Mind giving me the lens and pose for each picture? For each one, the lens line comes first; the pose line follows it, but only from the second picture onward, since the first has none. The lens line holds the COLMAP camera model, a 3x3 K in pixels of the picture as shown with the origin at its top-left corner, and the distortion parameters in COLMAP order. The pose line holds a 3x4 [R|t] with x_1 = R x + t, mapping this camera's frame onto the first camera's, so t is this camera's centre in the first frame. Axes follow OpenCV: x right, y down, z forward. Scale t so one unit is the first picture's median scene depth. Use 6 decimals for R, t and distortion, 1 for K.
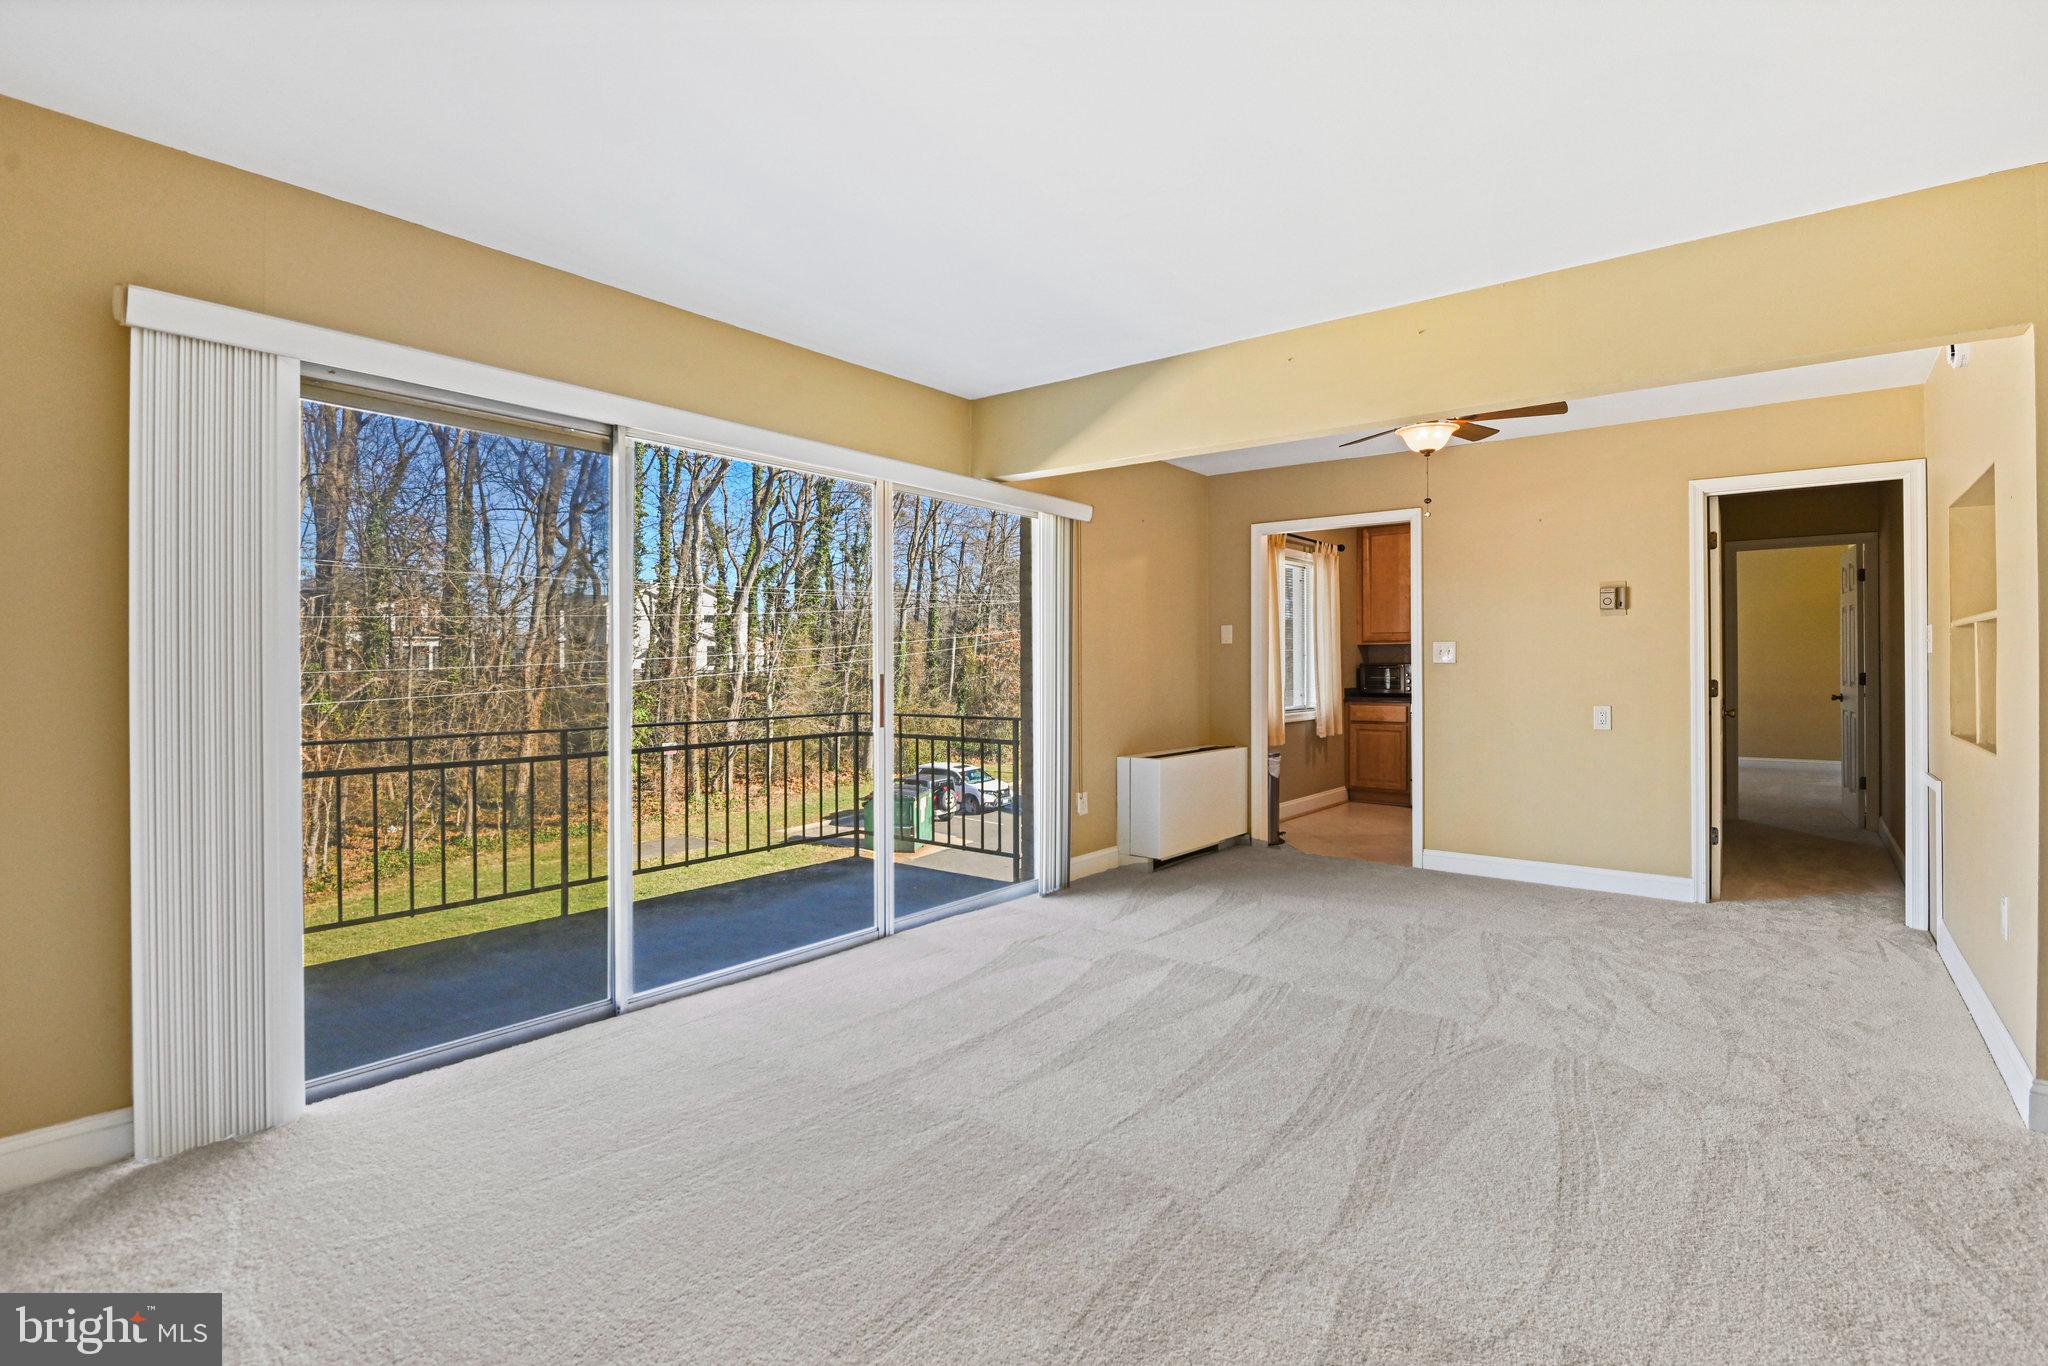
lens RADIAL K [[968.1, 0, 1028.7], [0, 968.1, 660.0], [0, 0, 1]] dist [-0.013518, -0.000362]
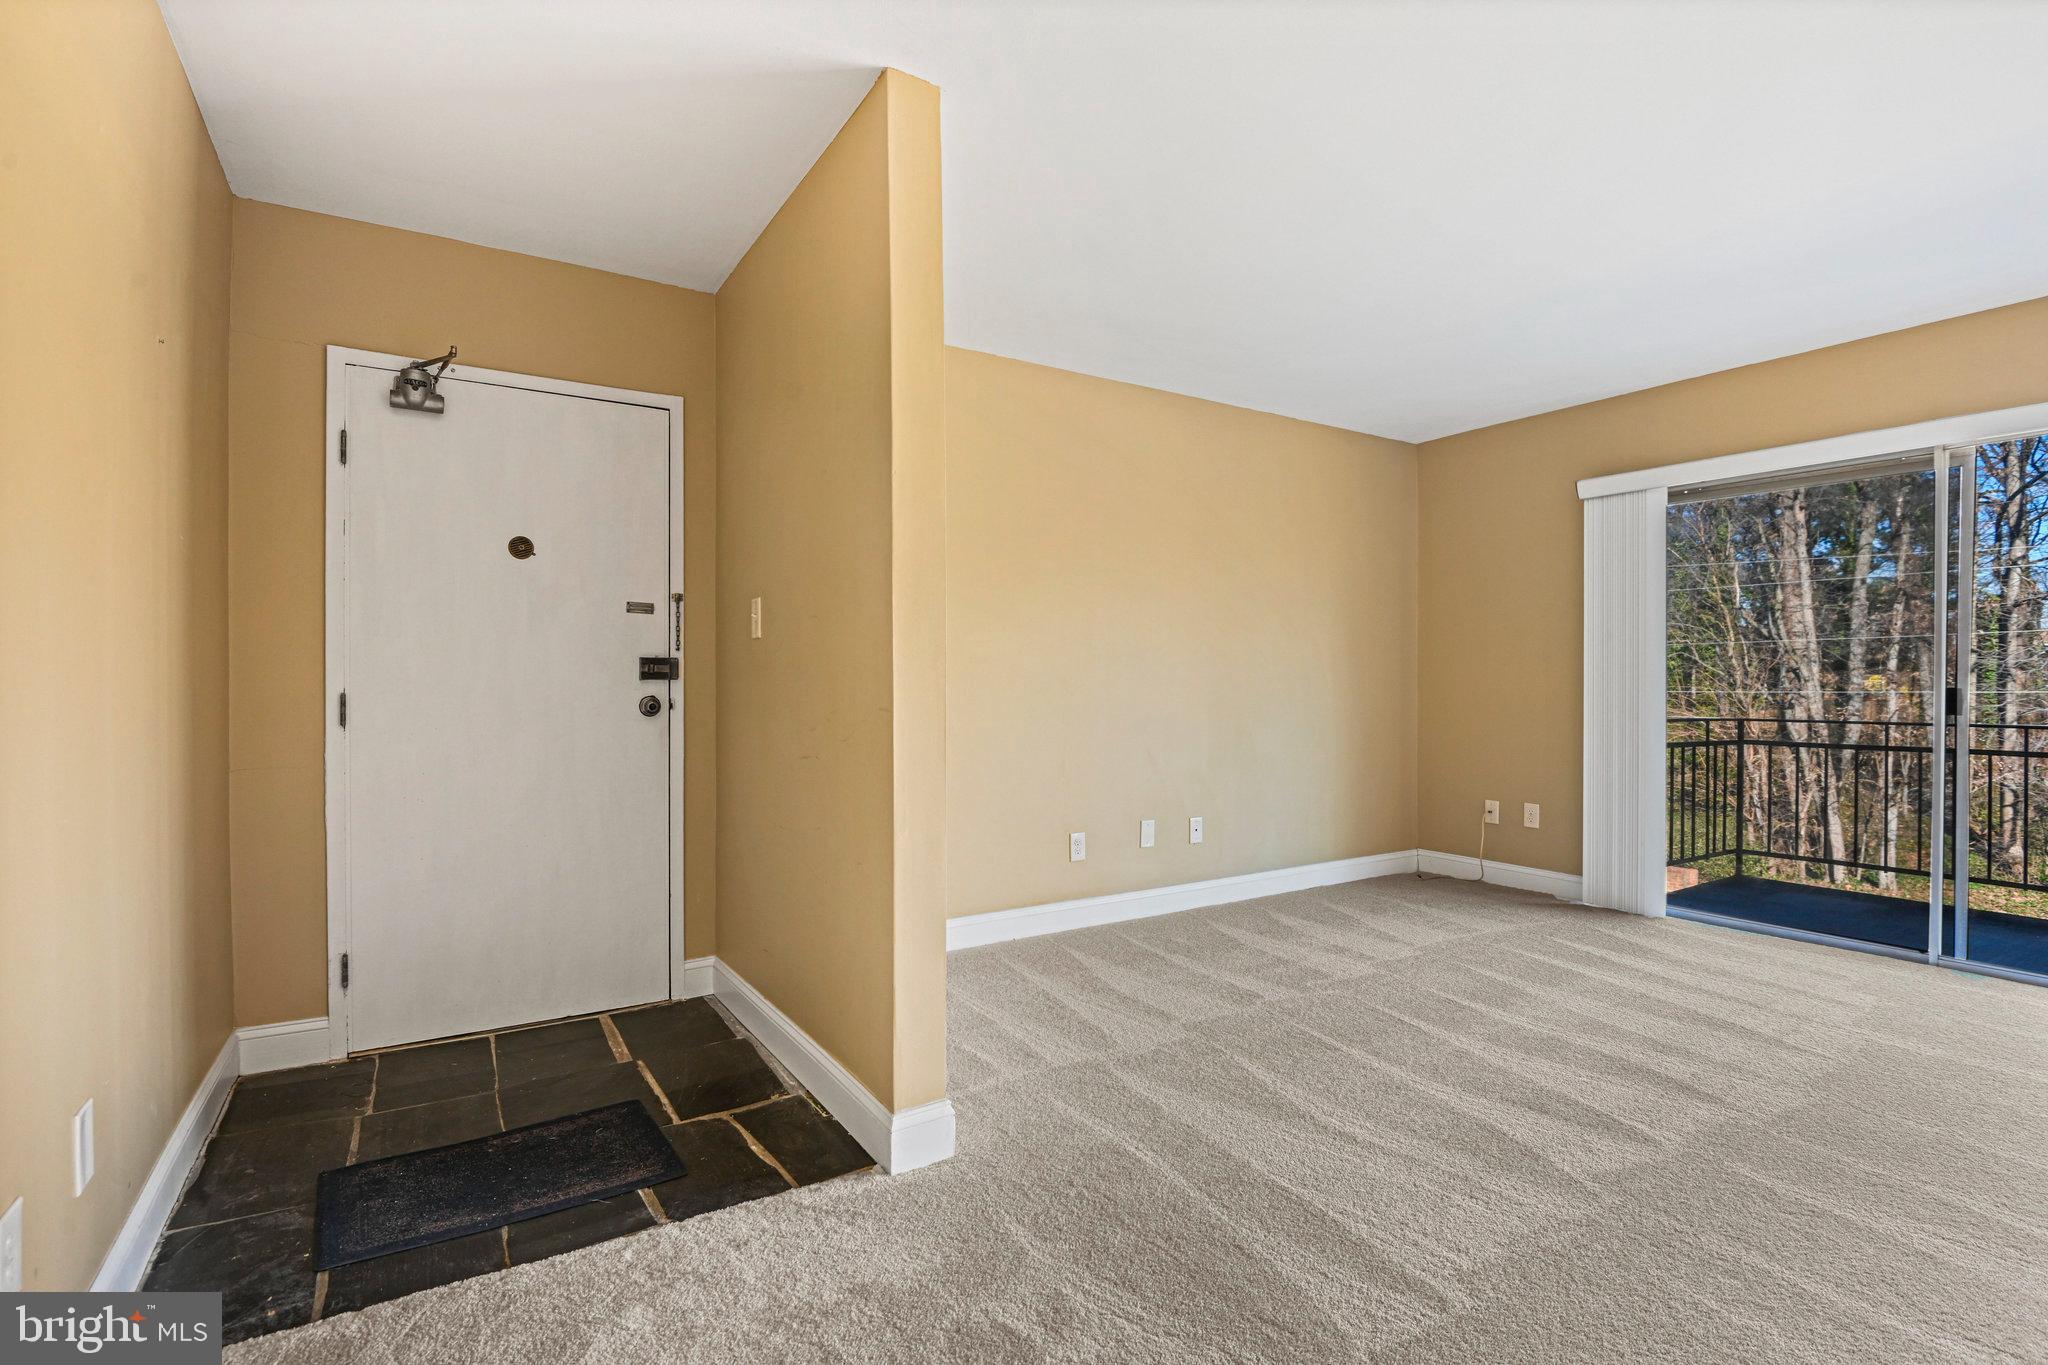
lens RADIAL K [[963.9, 0, 1021.5], [0, 963.9, 646.8], [0, 0, 1]] dist [-0.018481, -0.000648]
pose [[-0.332159, -0.033291, -0.942636, 0.500469], [0.005558, 0.999291, -0.037250, 0.015057], [0.943207, -0.017612, -0.331738, 0.189042]]
